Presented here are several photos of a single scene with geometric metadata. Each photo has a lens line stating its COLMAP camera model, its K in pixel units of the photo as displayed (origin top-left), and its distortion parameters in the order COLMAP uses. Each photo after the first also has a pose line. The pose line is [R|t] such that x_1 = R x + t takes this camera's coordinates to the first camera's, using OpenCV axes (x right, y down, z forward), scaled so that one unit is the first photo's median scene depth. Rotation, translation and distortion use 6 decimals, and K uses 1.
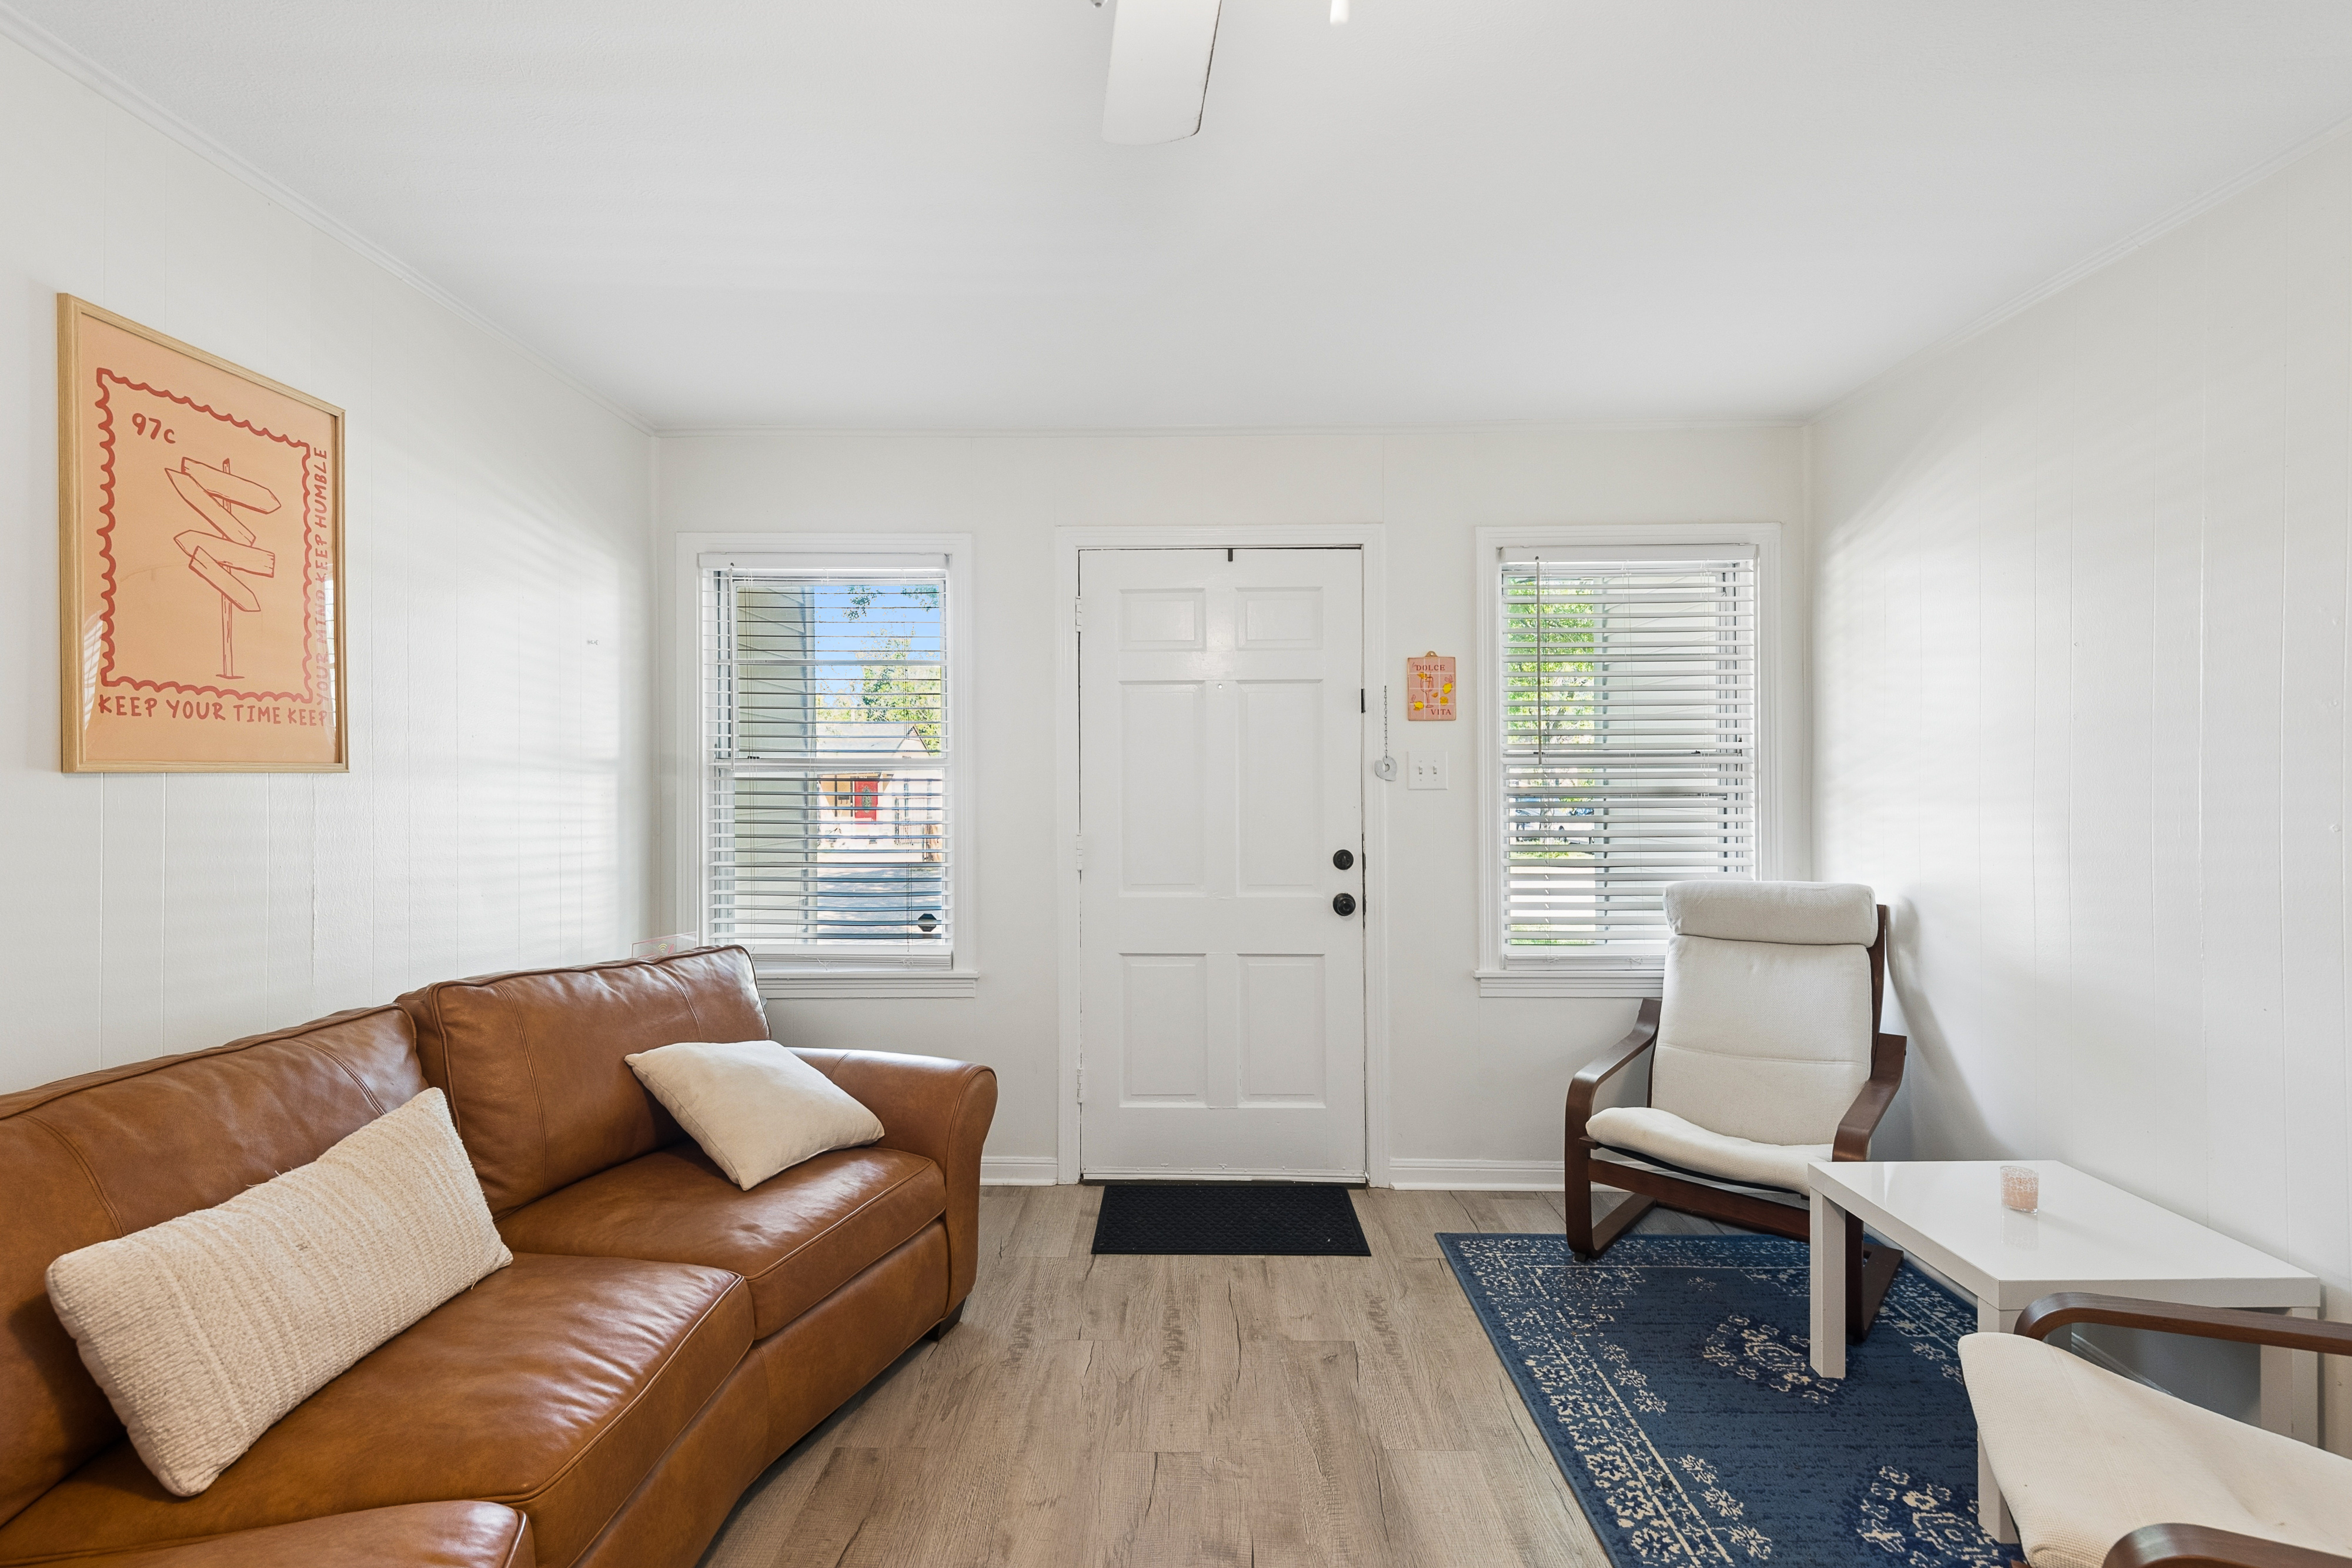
lens RADIAL K [[1066.9, 0, 1179.6], [0, 1066.9, 775.1], [0, 0, 1]] dist [0.036909, -0.019574]
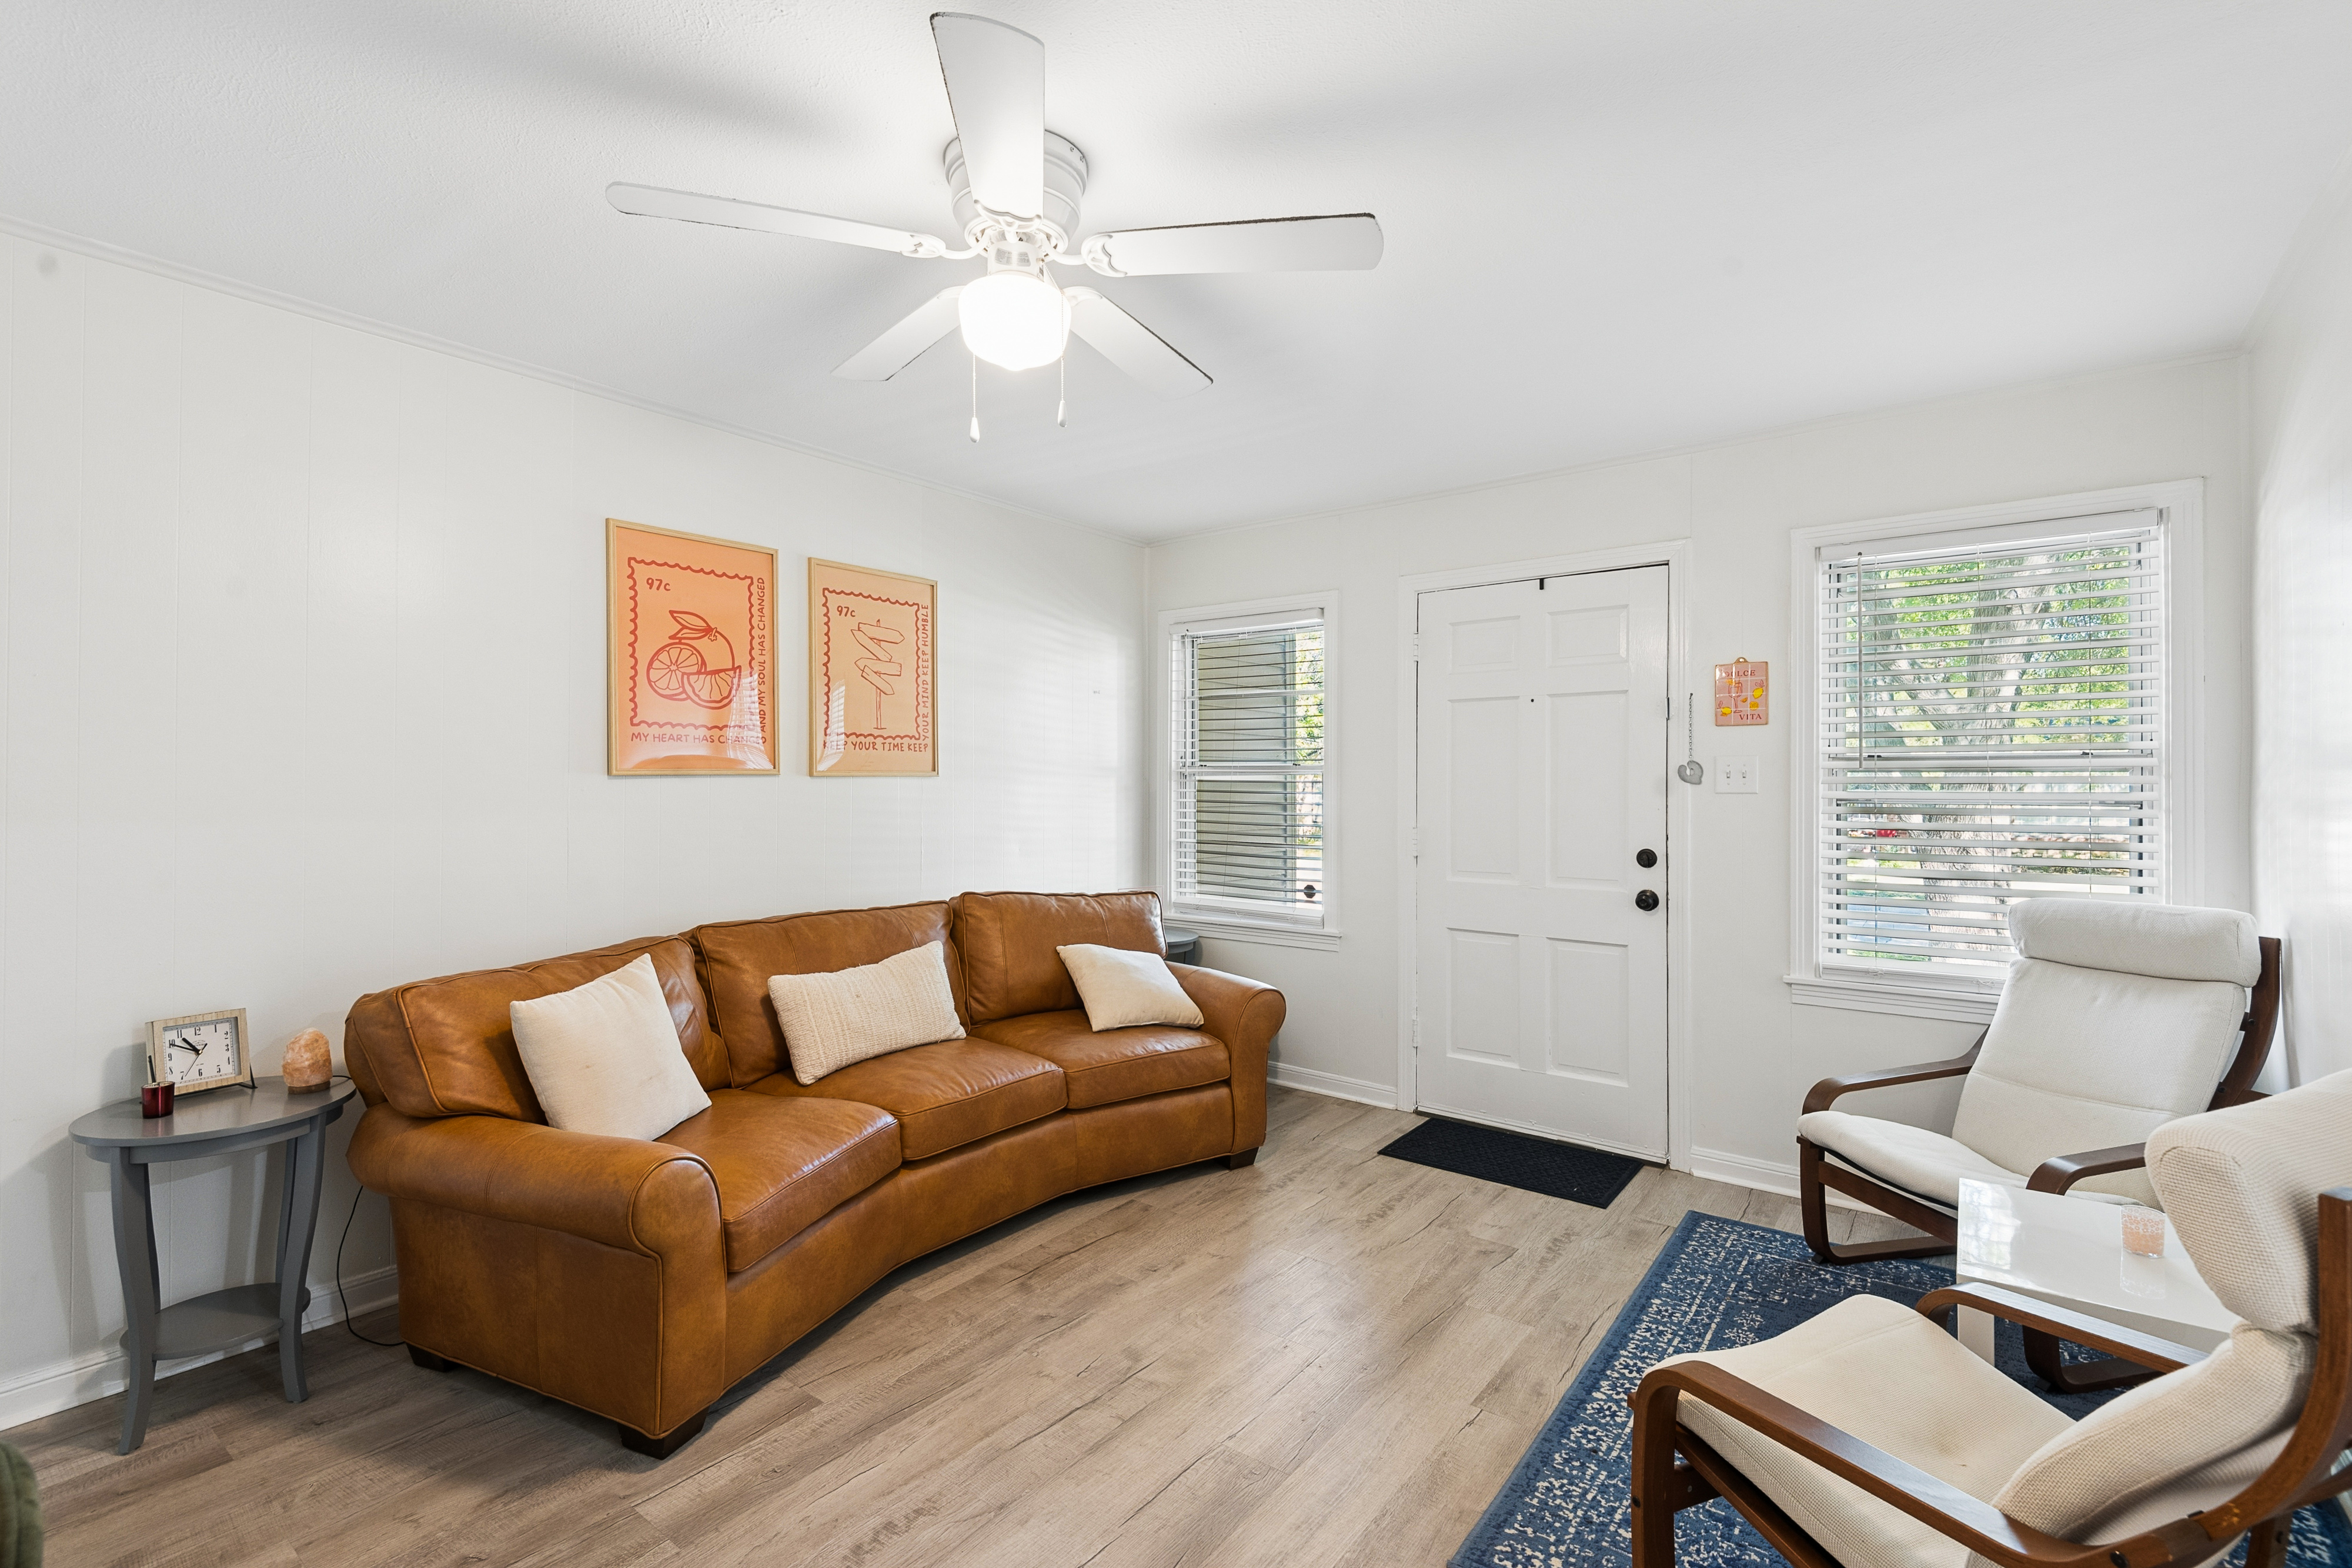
lens RADIAL K [[1083.1, 0, 1188.4], [0, 1083.1, 779.0], [0, 0, 1]] dist [0.037762, -0.024245]
pose [[0.800411, 0.001729, -0.599450, 0.509166], [-0.001949, 0.999998, 0.000282, 0.000562], [0.599449, 0.000943, 0.800412, -0.169912]]
